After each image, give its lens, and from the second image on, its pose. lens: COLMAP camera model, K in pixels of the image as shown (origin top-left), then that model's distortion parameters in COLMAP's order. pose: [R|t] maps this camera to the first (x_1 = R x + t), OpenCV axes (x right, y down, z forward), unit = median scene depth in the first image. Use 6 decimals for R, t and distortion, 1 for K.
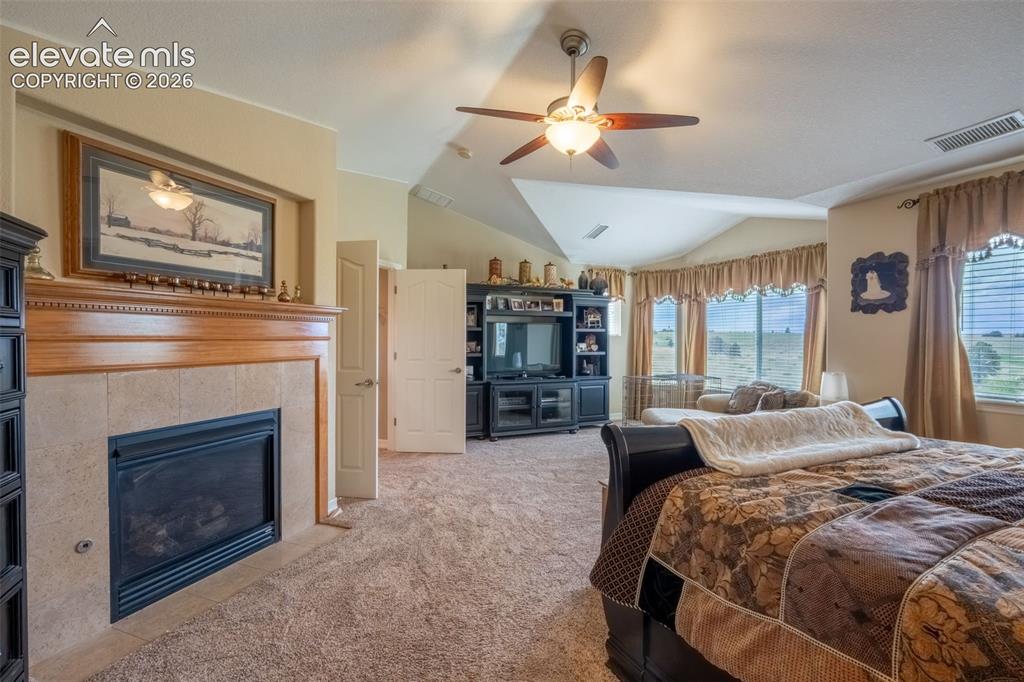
lens RADIAL K [[449.9, 0, 512.9], [0, 449.9, 344.4], [0, 0, 1]] dist [-0.009086, 0.000622]
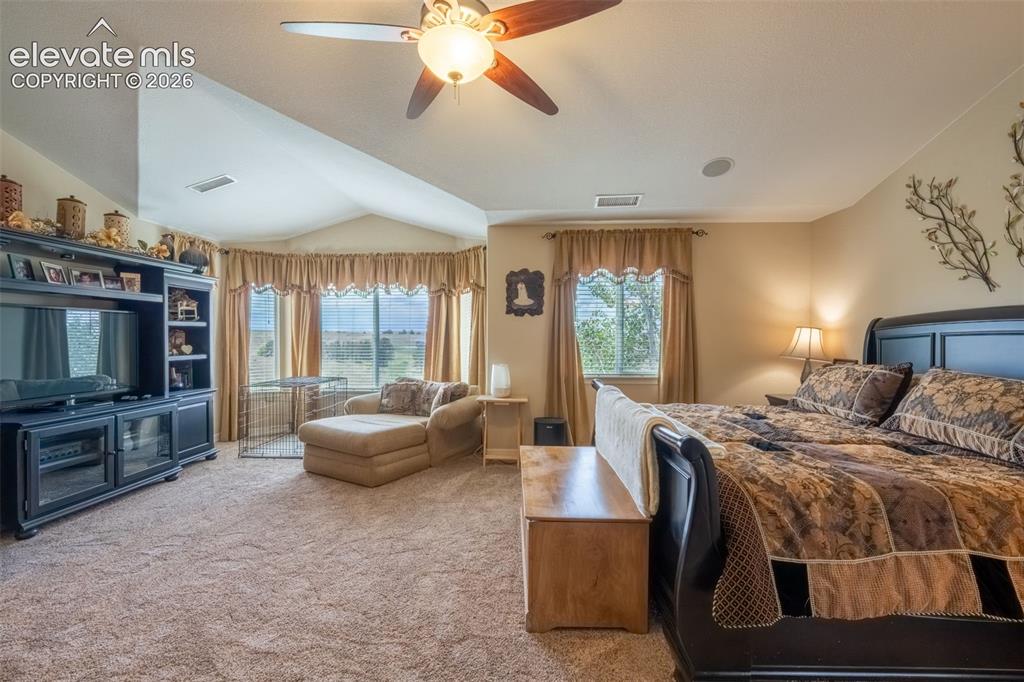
lens RADIAL K [[449.9, 0, 512.6], [0, 449.9, 338.2], [0, 0, 1]] dist [-0.009086, 0.000622]
pose [[0.479244, -0.005442, 0.877665, -0.200333], [0.011360, 0.999935, -0.000003, -0.004167], [-0.877608, 0.009972, 0.479275, 0.249045]]
